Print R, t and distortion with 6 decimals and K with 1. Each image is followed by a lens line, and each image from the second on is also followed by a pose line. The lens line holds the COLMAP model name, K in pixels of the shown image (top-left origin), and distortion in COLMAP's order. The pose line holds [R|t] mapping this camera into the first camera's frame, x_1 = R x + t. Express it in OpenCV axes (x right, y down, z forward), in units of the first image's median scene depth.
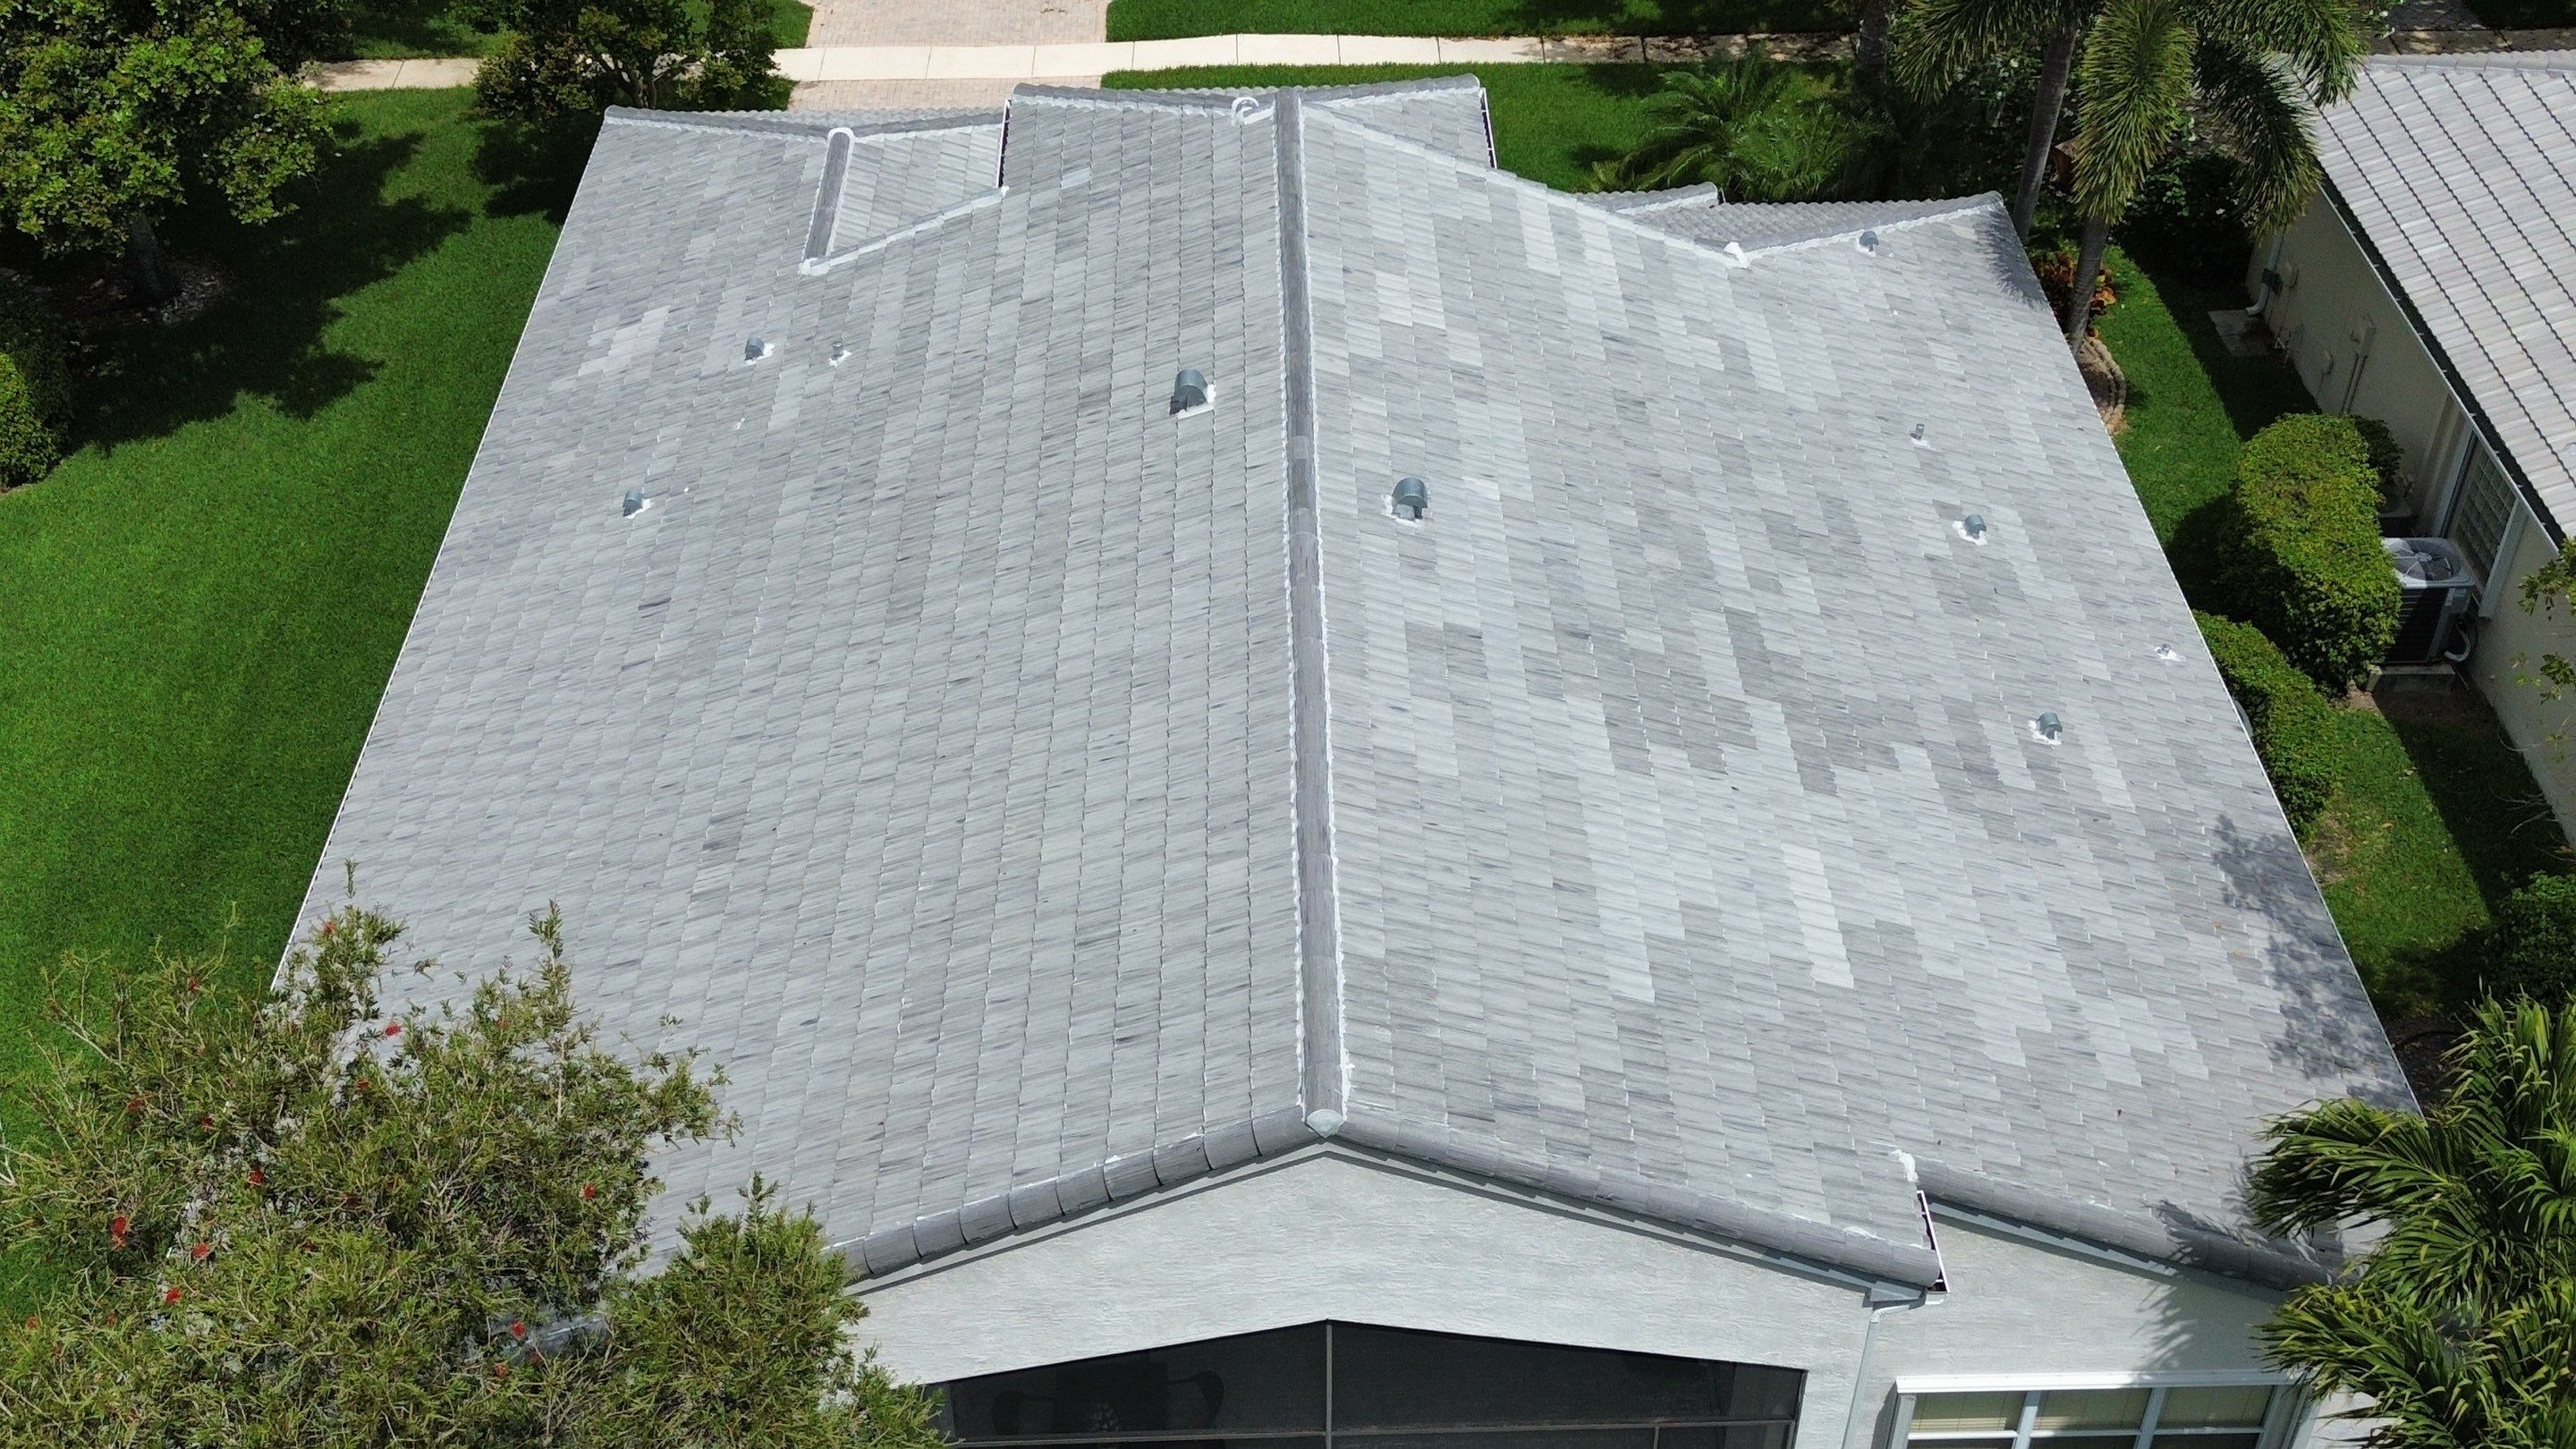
lens RADIAL K [[2705.6, 0, 1282.5], [0, 2705.6, 730.3], [0, 0, 1]] dist [0.045068, 0.000000]
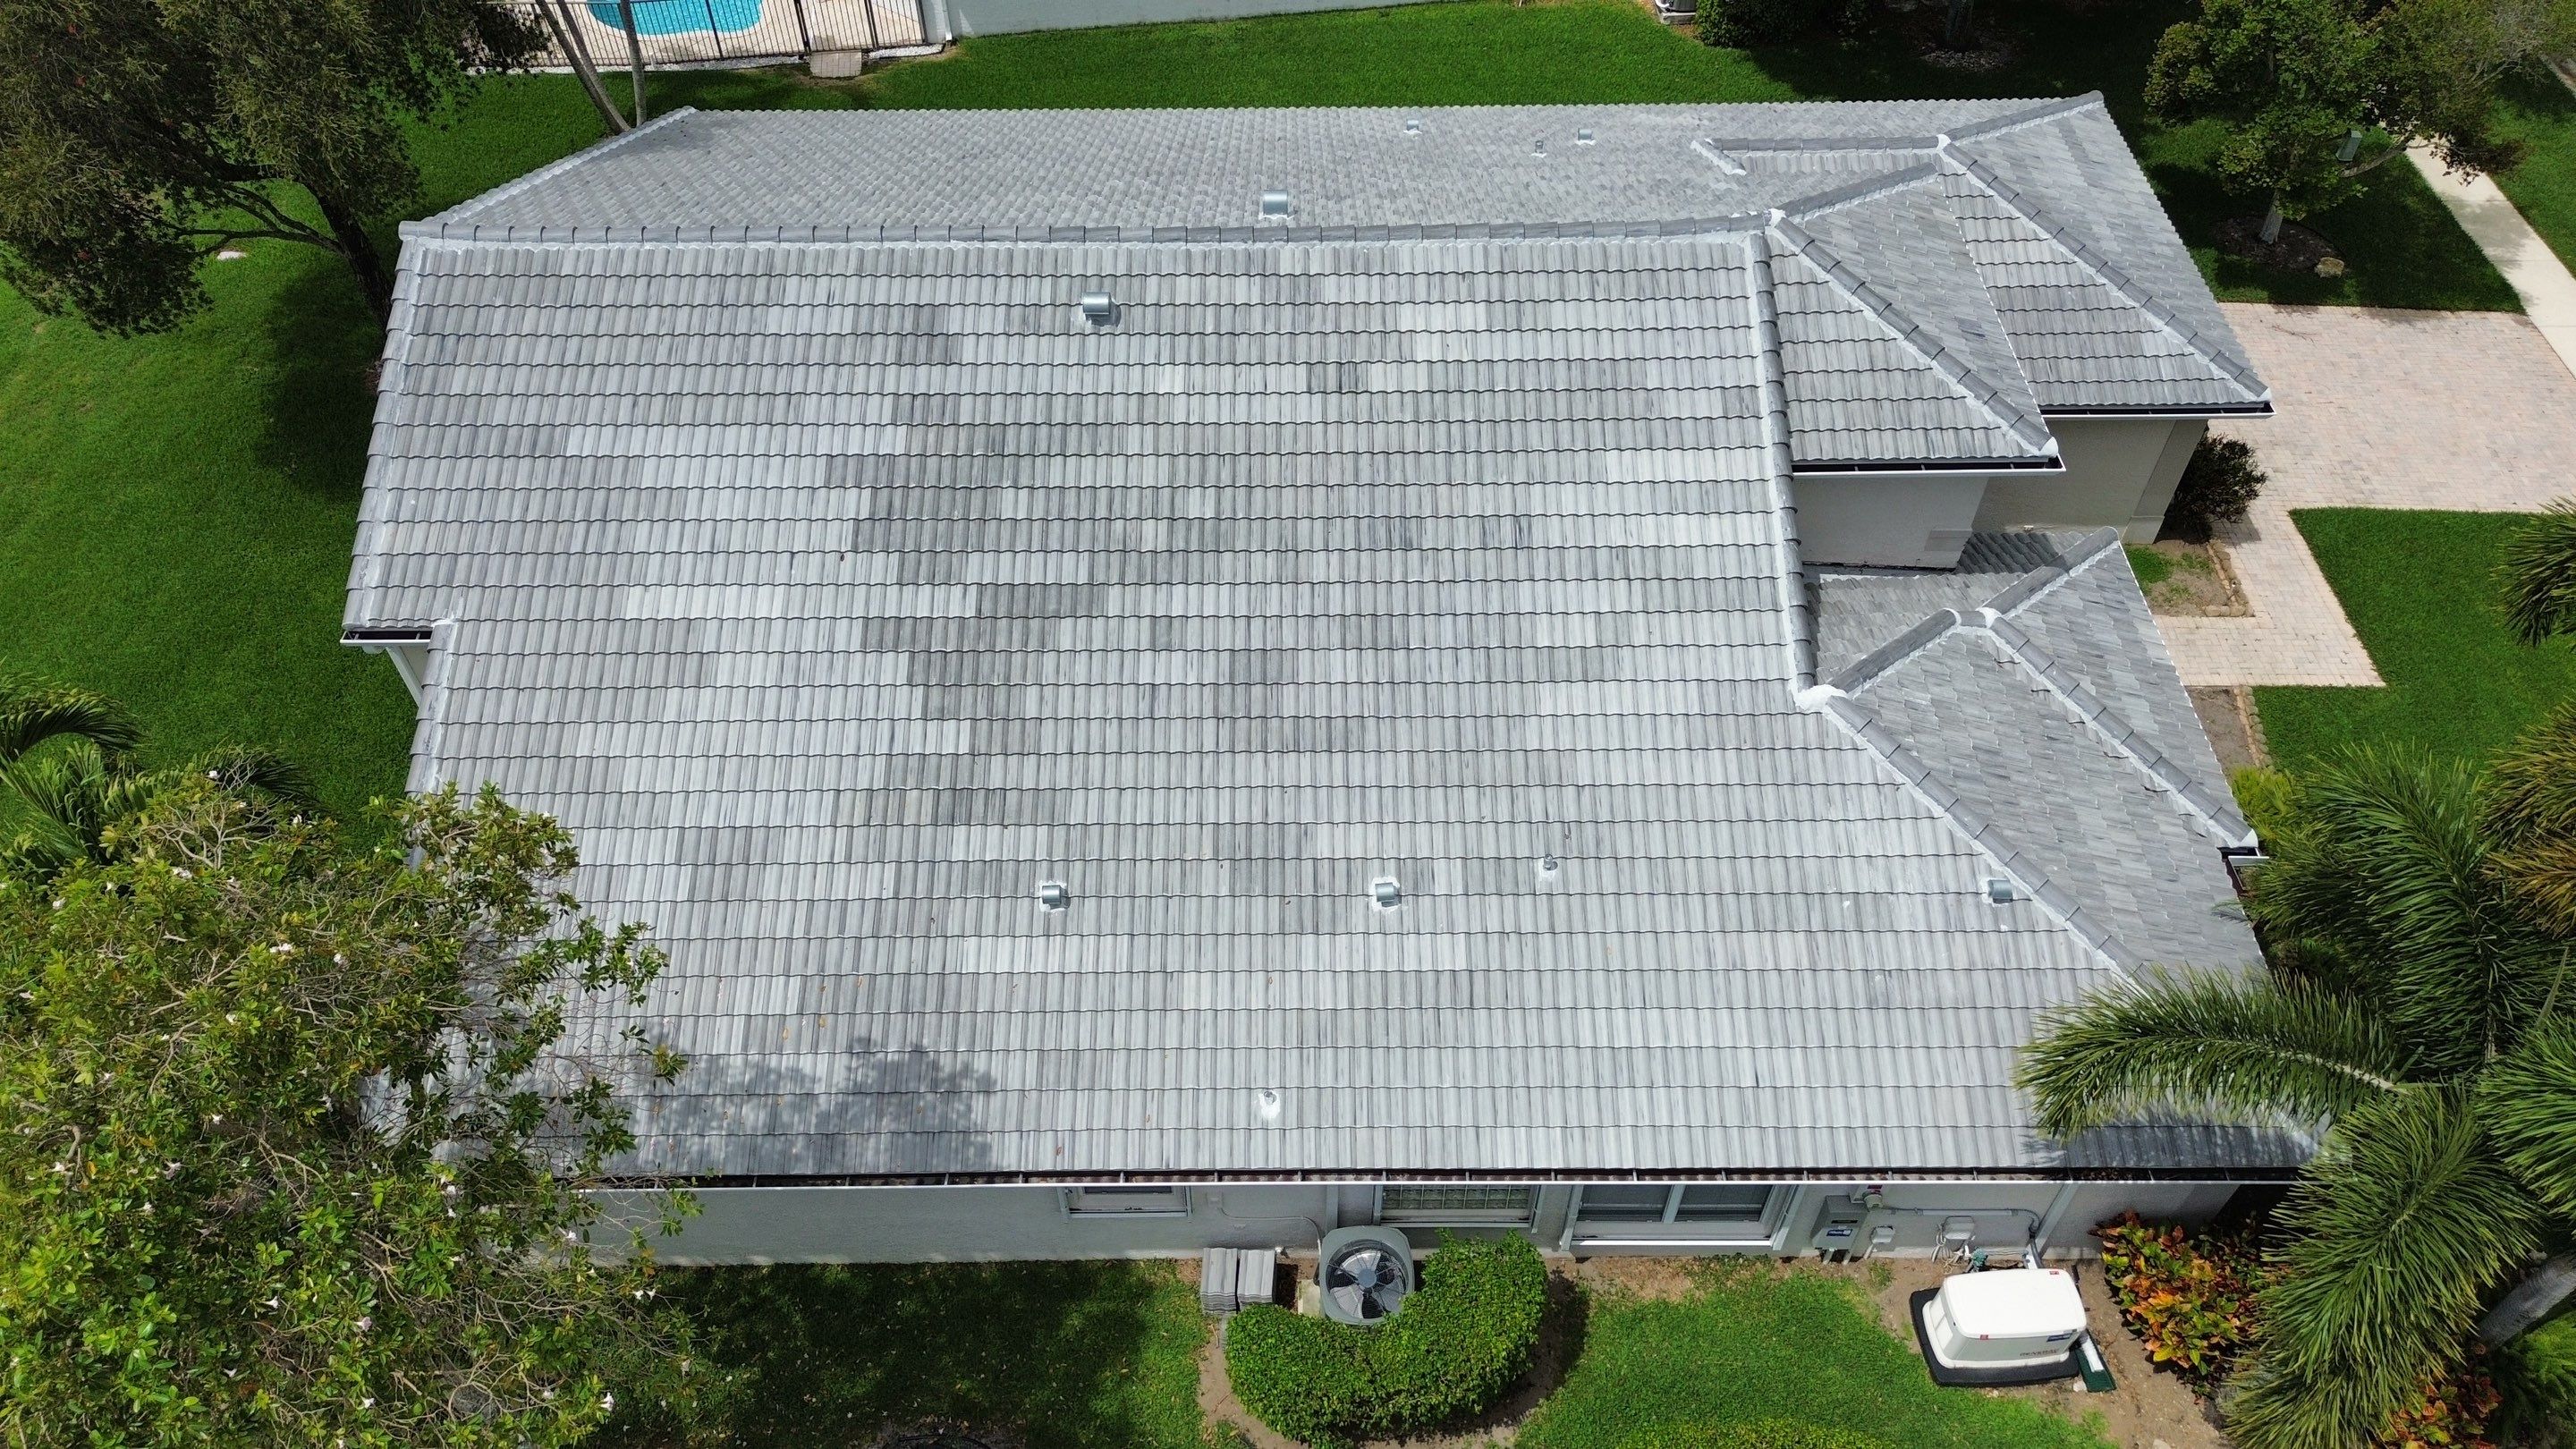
lens RADIAL K [[1864.2, 0, 1279.6], [0, 1864.2, 707.6], [0, 0, 1]] dist [0.045618, -0.028117]
pose [[-0.012050, 0.753159, -0.657728, 0.691979], [-0.629692, 0.505250, 0.590094, -0.509483], [0.776752, 0.421277, 0.468169, 0.702256]]
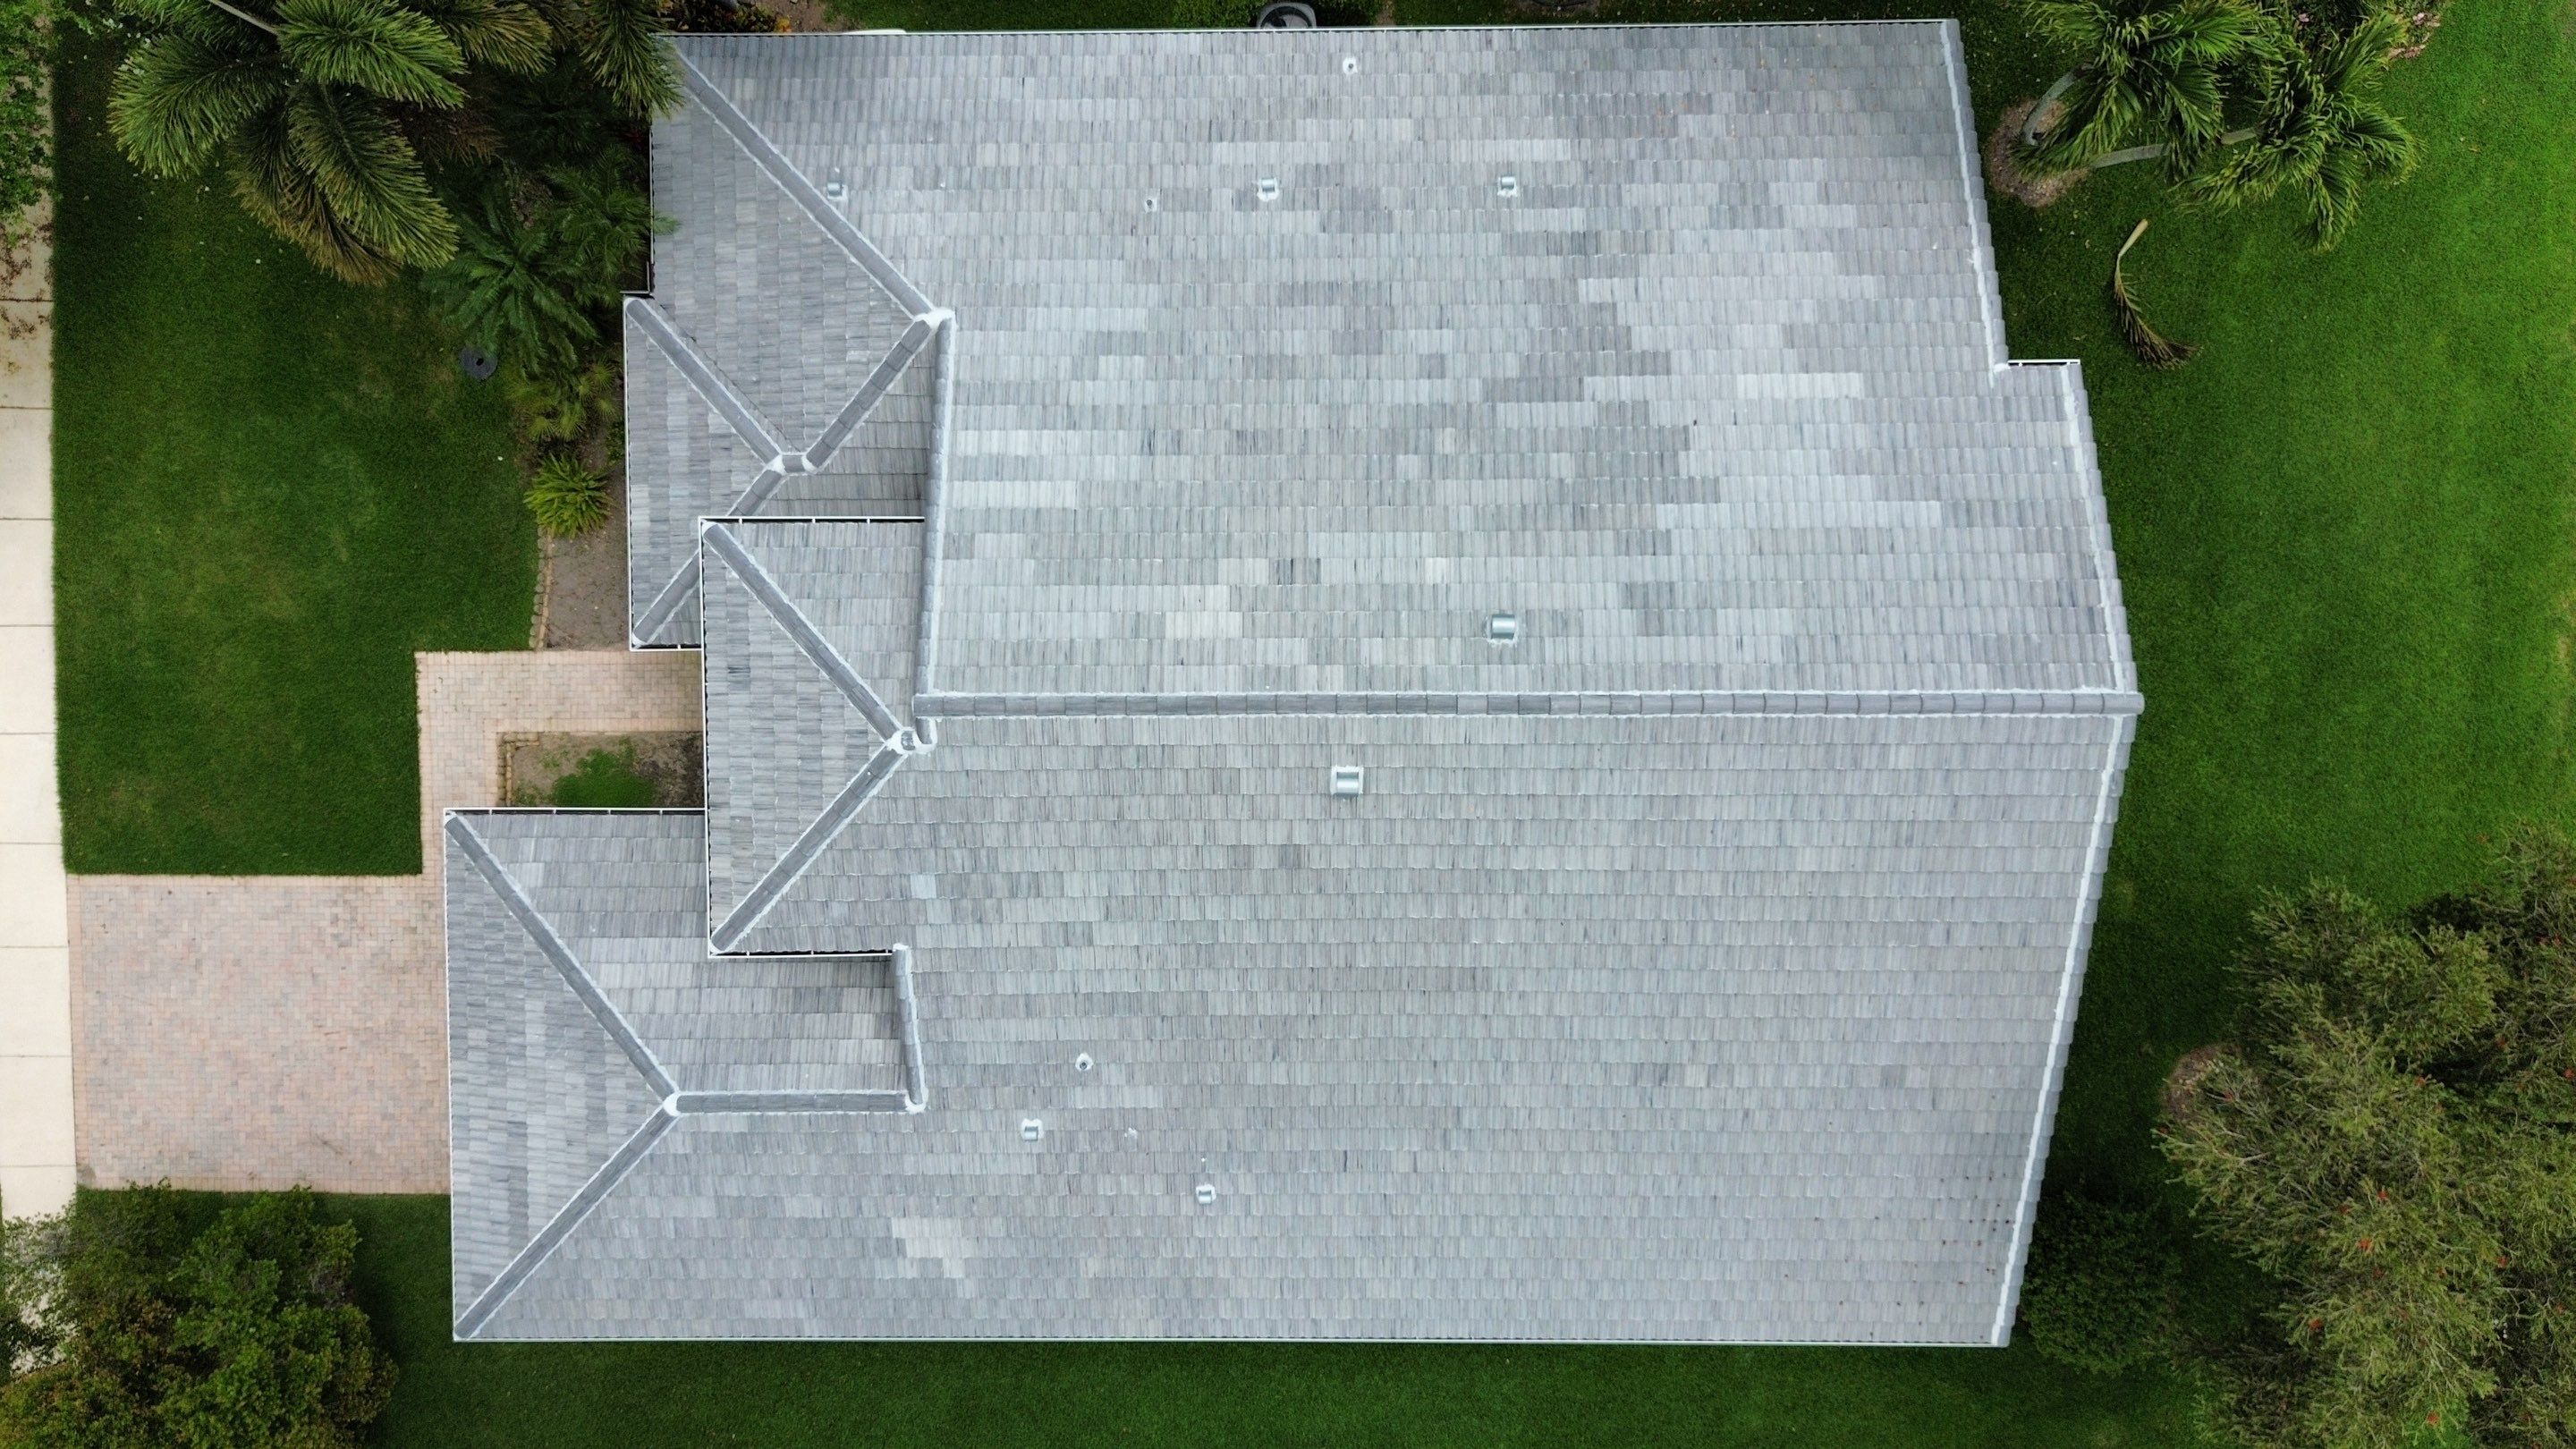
lens RADIAL K [[1864.2, 0, 1279.2], [0, 1864.2, 727.4], [0, 0, 1]] dist [0.045618, -0.028117]
pose [[0.012520, -0.999252, -0.036579, 0.027316], [0.652455, -0.019557, 0.757575, -0.836912], [-0.757724, -0.033351, 0.651722, 0.432092]]
